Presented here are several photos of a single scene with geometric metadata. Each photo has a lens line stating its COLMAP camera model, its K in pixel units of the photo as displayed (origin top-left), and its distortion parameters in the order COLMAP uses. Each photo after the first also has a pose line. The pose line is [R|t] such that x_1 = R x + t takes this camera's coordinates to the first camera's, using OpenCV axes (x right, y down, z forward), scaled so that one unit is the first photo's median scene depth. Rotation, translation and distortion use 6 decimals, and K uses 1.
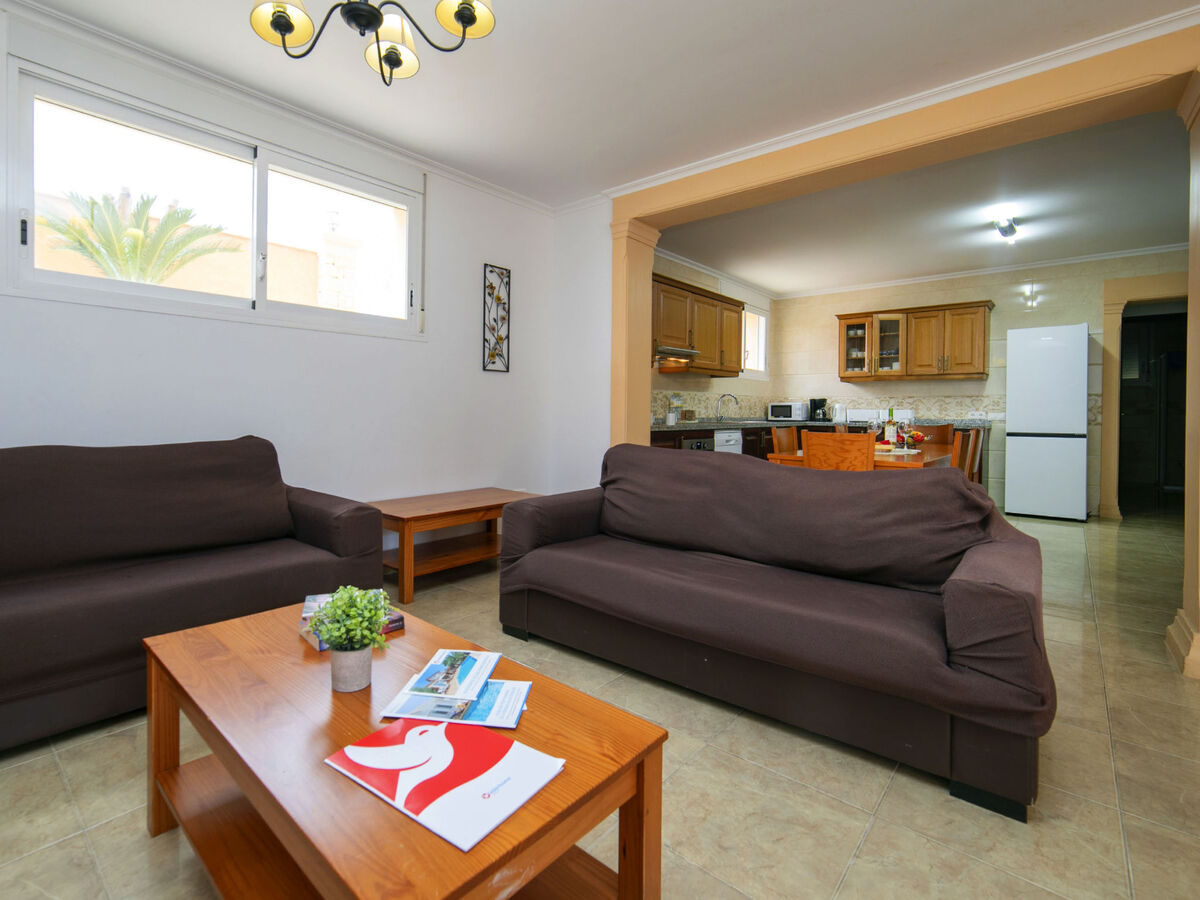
lens RADIAL K [[577.7, 0, 550.7], [0, 577.7, 414.8], [0, 0, 1]] dist [0.000837, 0.001948]
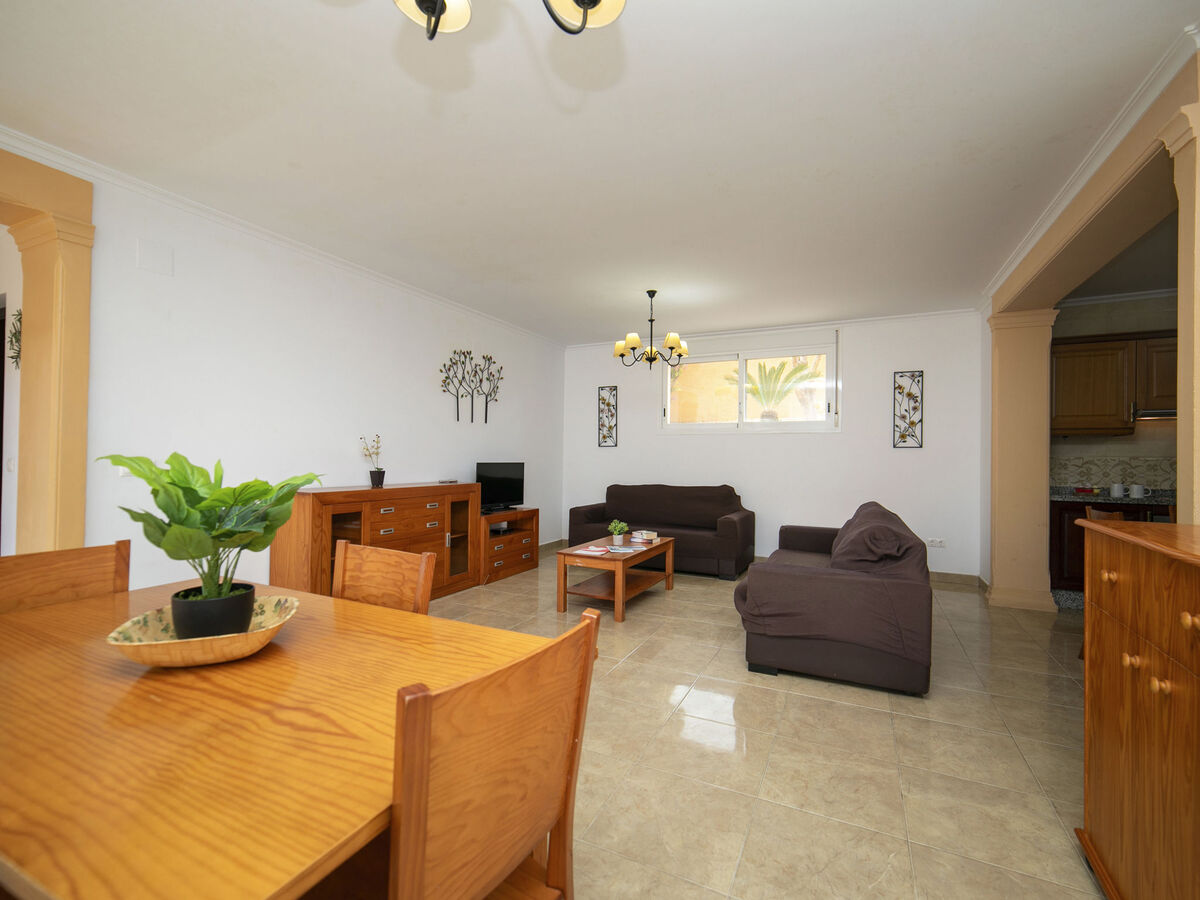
lens RADIAL K [[549.0, 0, 594.5], [0, 549.0, 451.7], [0, 0, 1]] dist [-0.010691, 0.002695]
pose [[0.283046, -0.011095, -0.959042, 0.660241], [-0.011670, 0.999819, -0.015011, -0.027181], [0.959035, 0.015441, 0.282865, -0.050494]]
